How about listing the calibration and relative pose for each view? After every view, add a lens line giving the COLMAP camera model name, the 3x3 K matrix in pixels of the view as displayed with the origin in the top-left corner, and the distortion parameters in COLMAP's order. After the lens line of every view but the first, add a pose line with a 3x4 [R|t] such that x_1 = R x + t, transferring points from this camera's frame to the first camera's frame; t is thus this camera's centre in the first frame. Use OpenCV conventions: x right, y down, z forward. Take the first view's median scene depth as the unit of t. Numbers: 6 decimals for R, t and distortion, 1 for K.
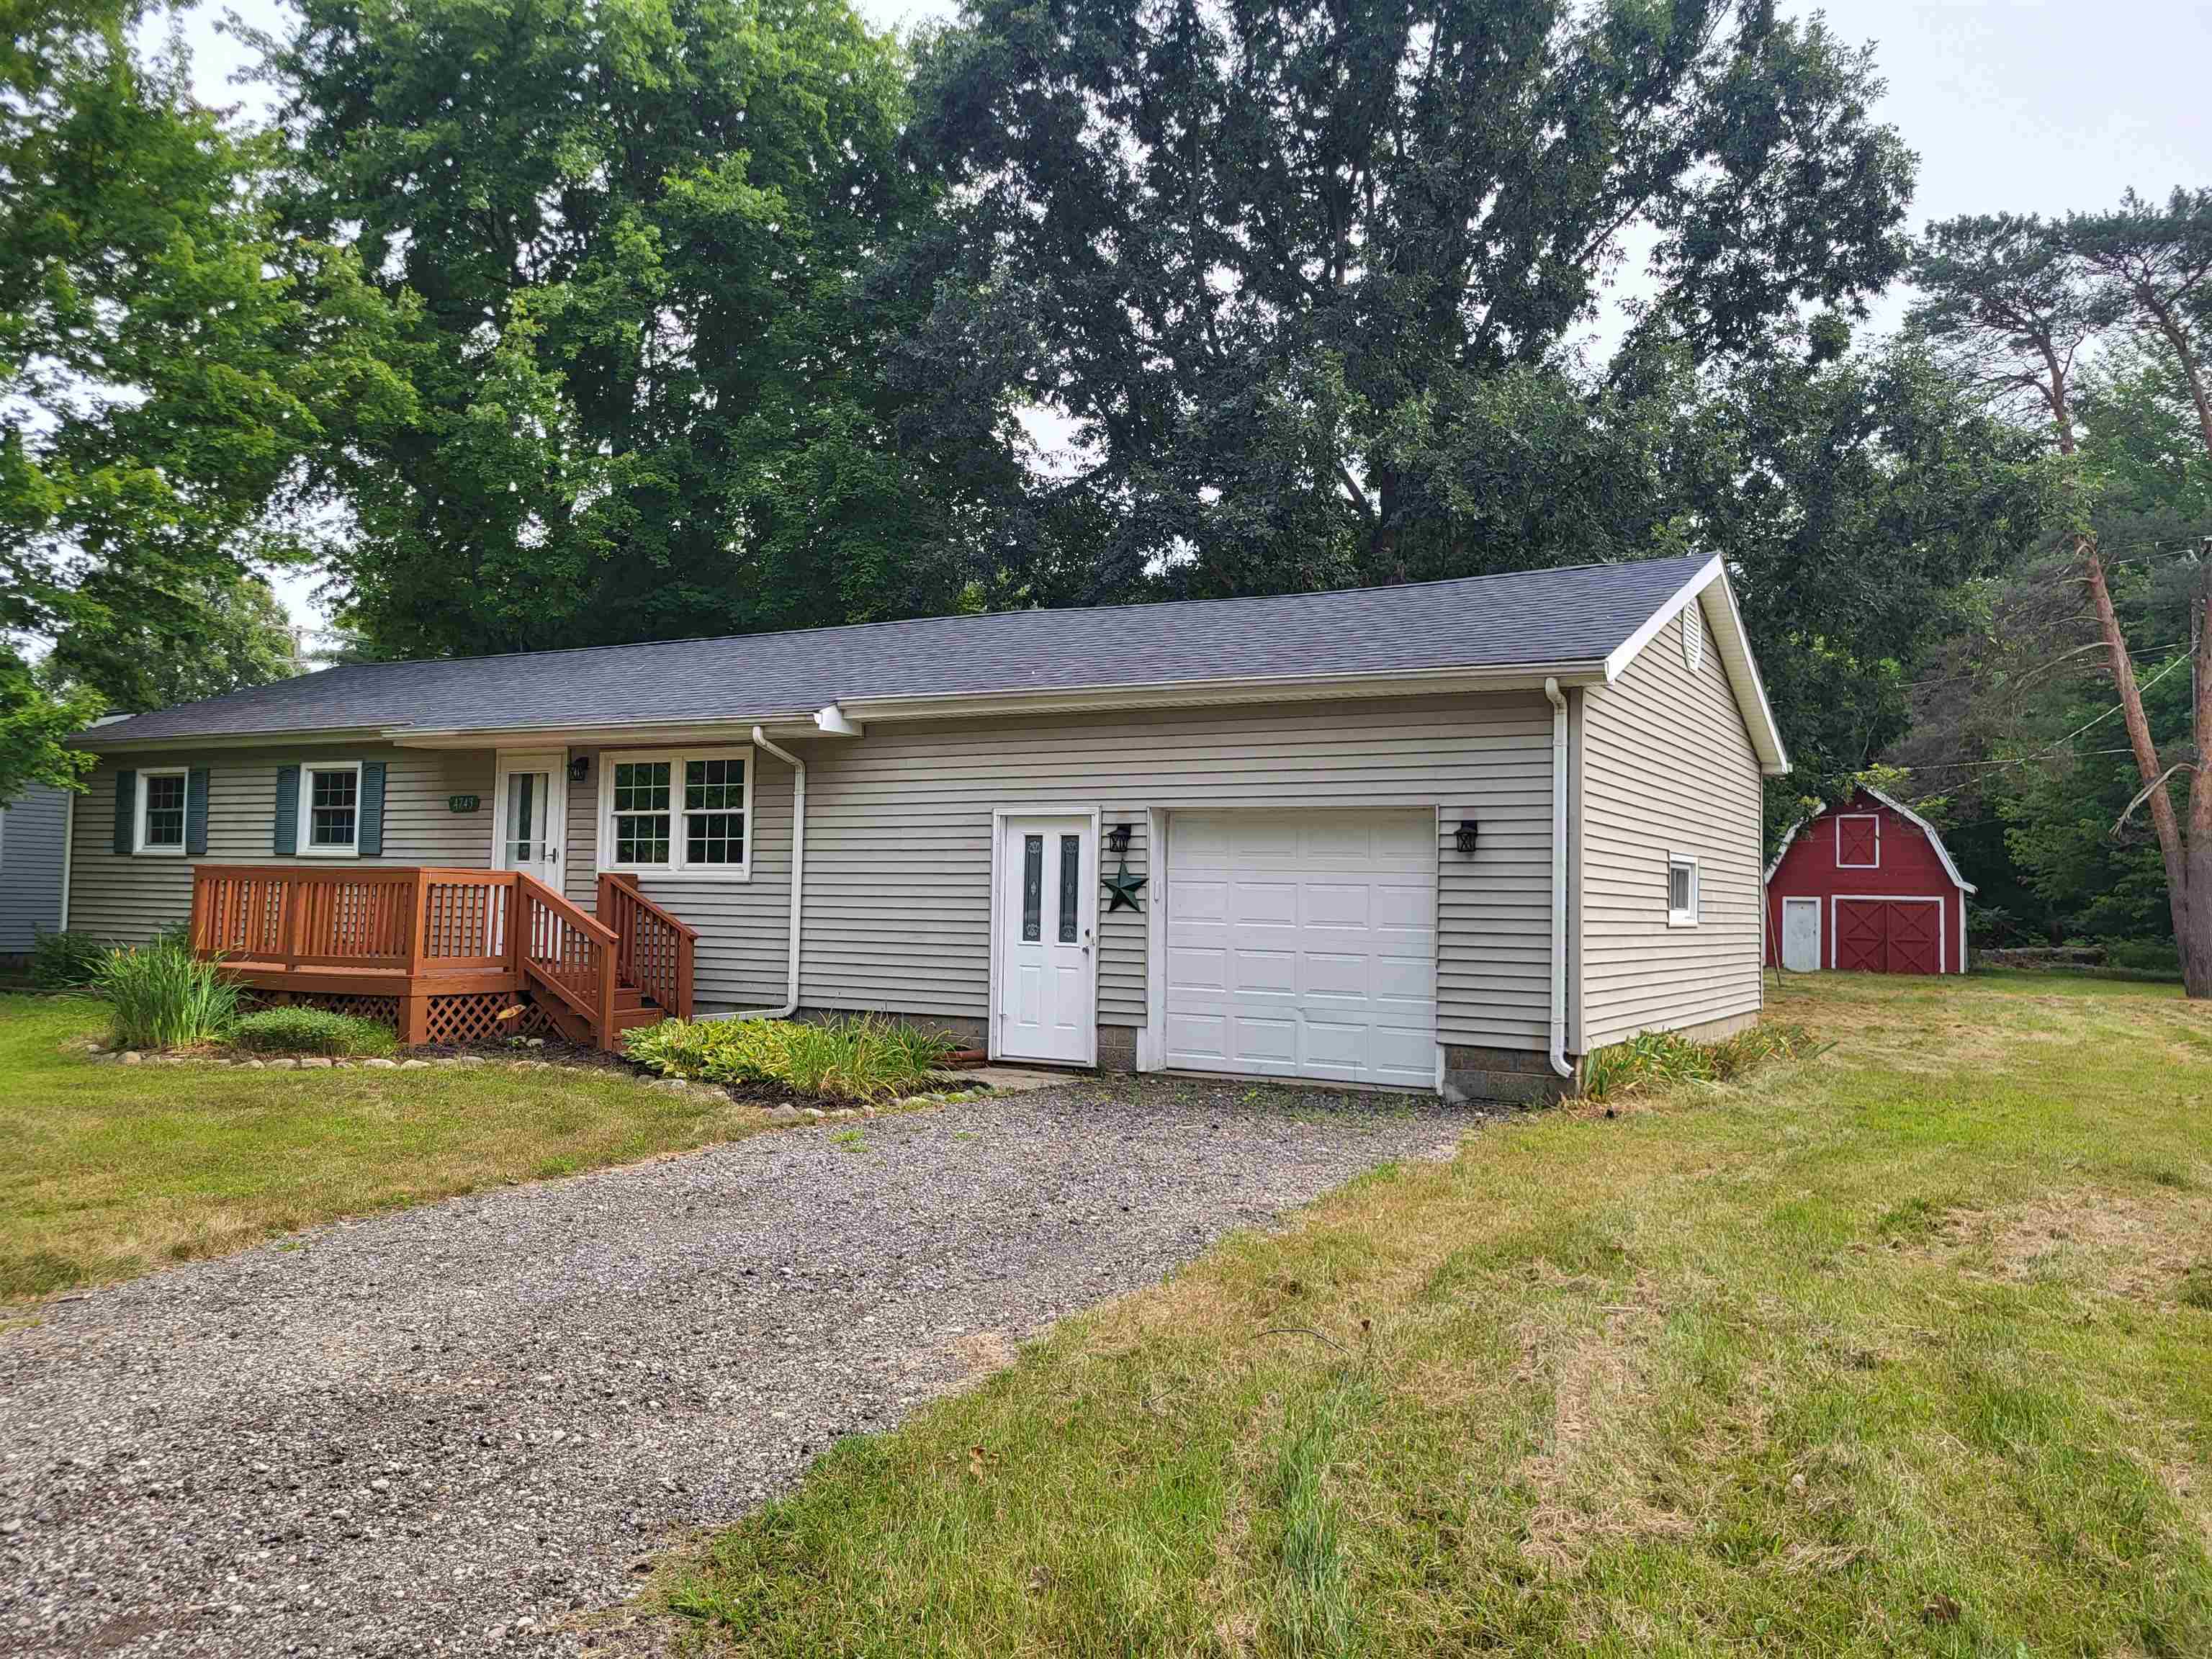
lens RADIAL K [[1715.4, 0, 1108.2], [0, 1715.4, 802.8], [0, 0, 1]] dist [0.030953, -0.010869]
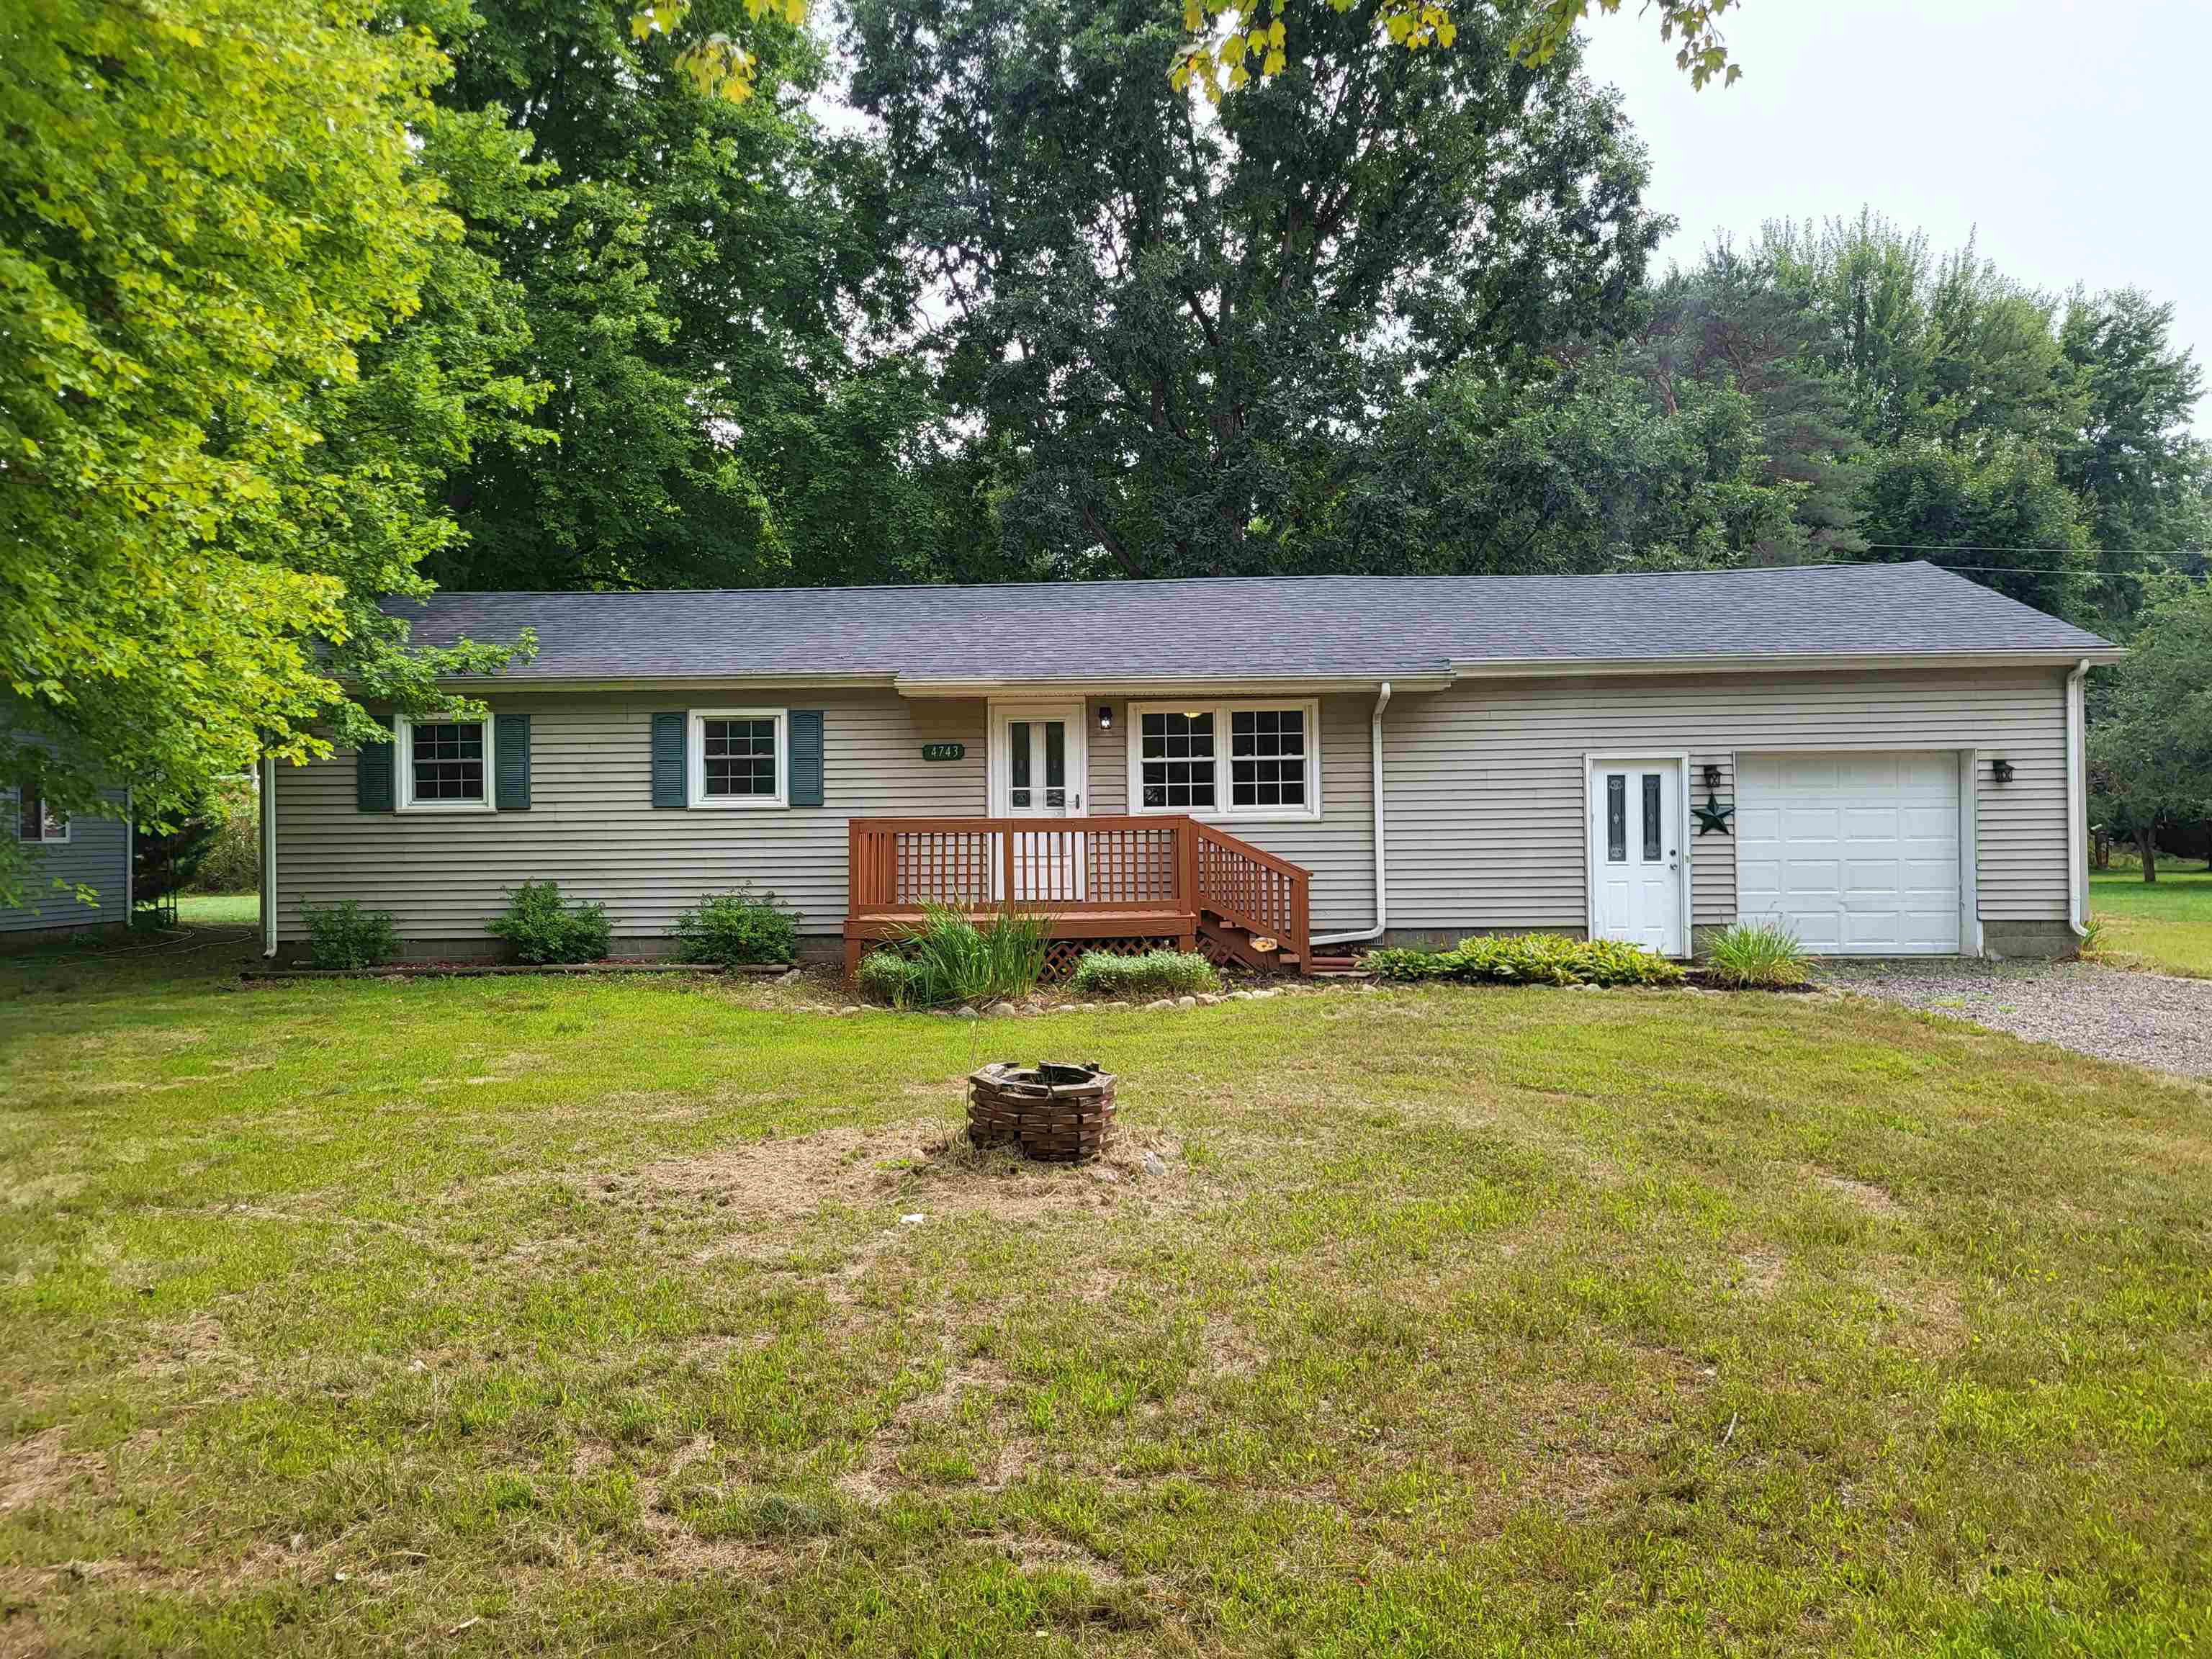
lens RADIAL K [[1684.9, 0, 1106.0], [0, 1684.9, 829.5], [0, 0, 1]] dist [0.060150, -0.056077]
pose [[0.876965, -0.032363, 0.479464, -0.846785], [0.003603, 0.998144, 0.060783, -0.015289], [-0.480541, -0.051577, 0.875454, 0.104468]]
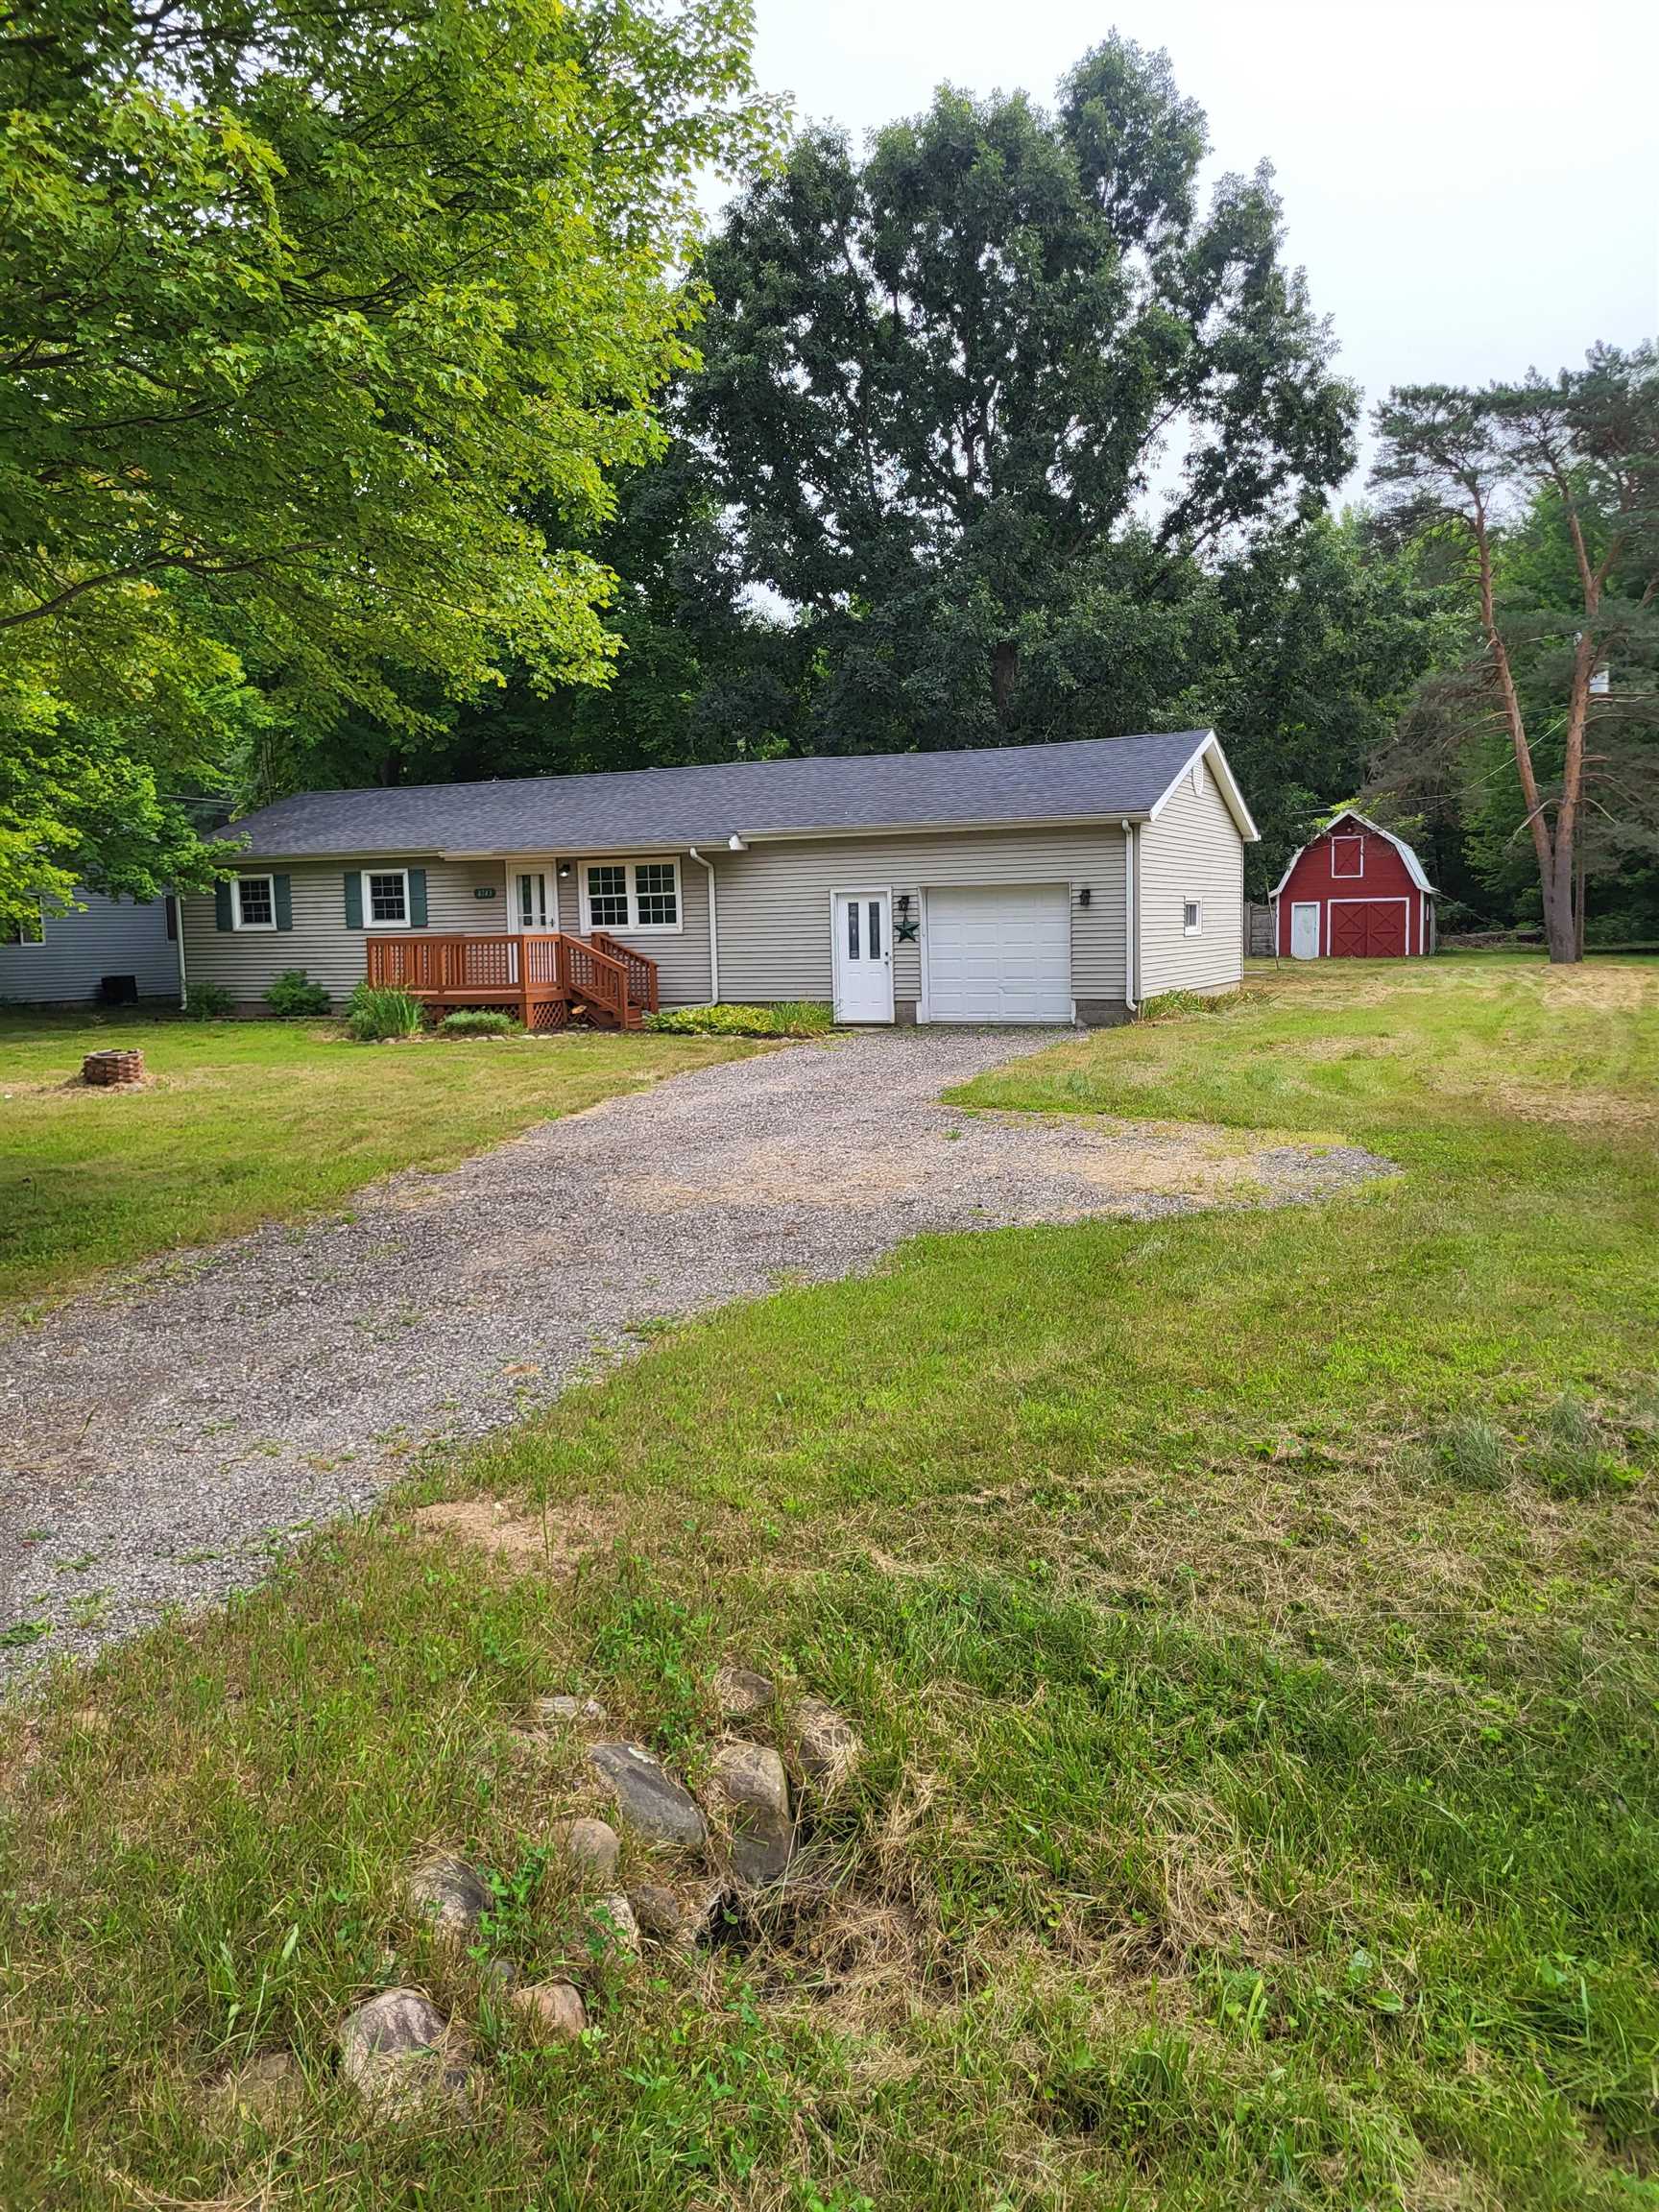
lens RADIAL K [[1715.4, 0, 829.5], [0, 1715.4, 1106.0], [0, 0, 1]] dist [0.030953, -0.010869]
pose [[0.994942, -0.053074, 0.085288, -0.215661], [0.038357, 0.985421, 0.165752, -0.066242], [-0.092842, -0.161642, 0.982473, -0.781103]]
